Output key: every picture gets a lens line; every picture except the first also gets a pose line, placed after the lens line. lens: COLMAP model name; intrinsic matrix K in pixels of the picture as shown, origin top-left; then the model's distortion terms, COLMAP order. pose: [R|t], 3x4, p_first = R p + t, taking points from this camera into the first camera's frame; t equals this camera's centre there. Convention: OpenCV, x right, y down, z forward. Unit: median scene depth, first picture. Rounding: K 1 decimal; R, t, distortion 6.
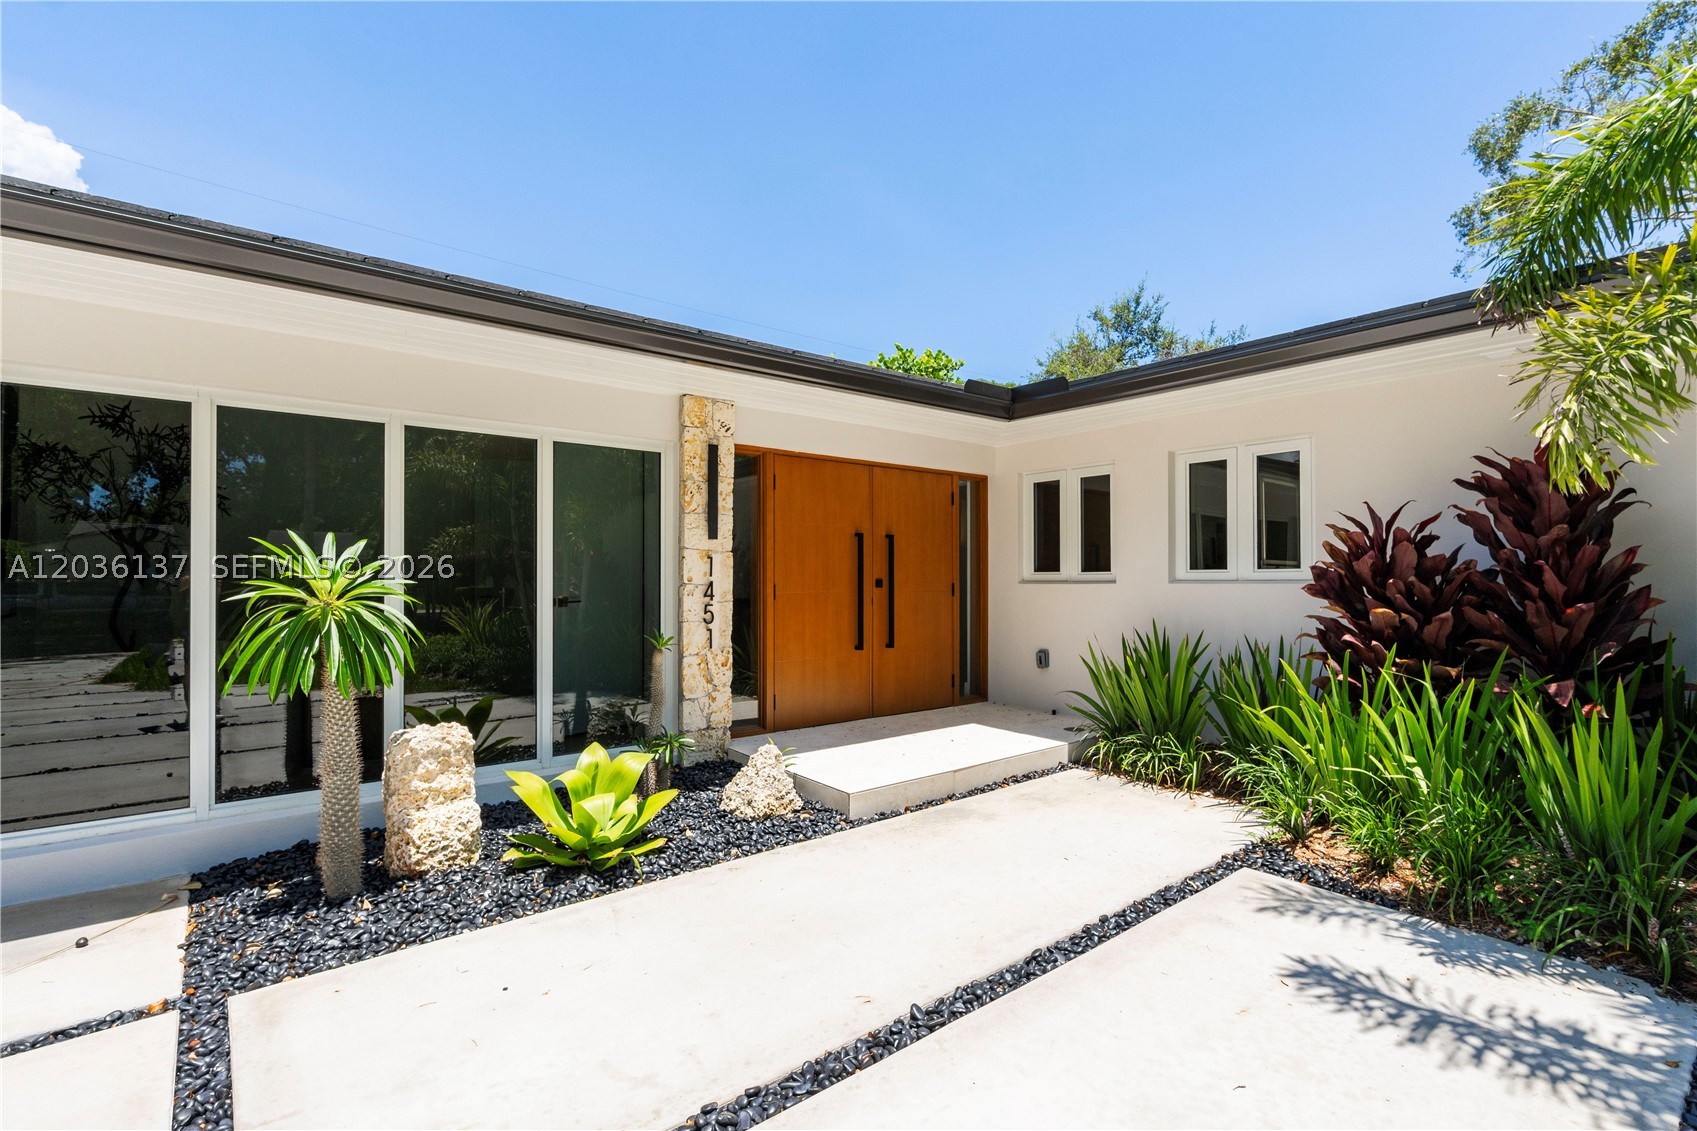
lens RADIAL K [[780.8, 0, 852.2], [0, 780.8, 564.6], [0, 0, 1]] dist [0.001197, 0.000036]
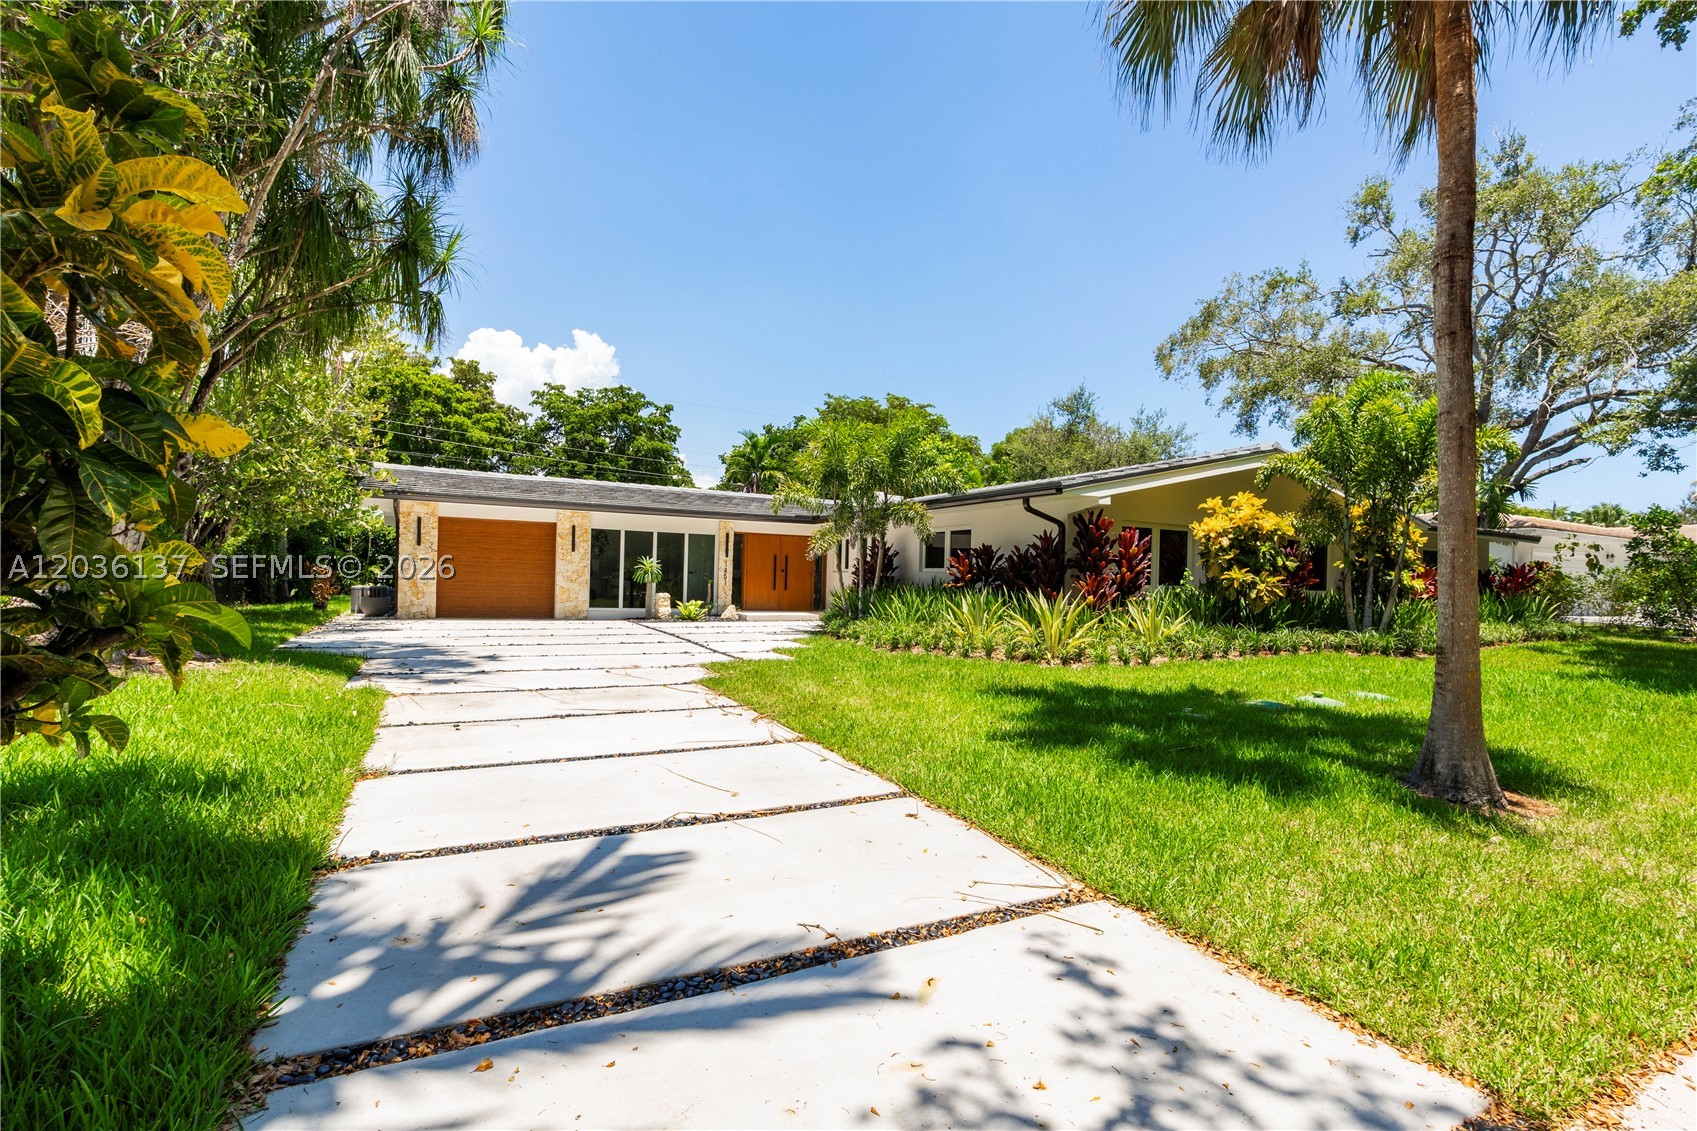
lens RADIAL K [[780.8, 0, 848.0], [0, 780.8, 569.9], [0, 0, 1]] dist [0.001197, 0.000036]
pose [[0.973363, 0.006180, -0.229184, 1.323988], [-0.006794, 0.999975, -0.001892, 0.033874], [0.229167, 0.003399, 0.973381, -2.700292]]
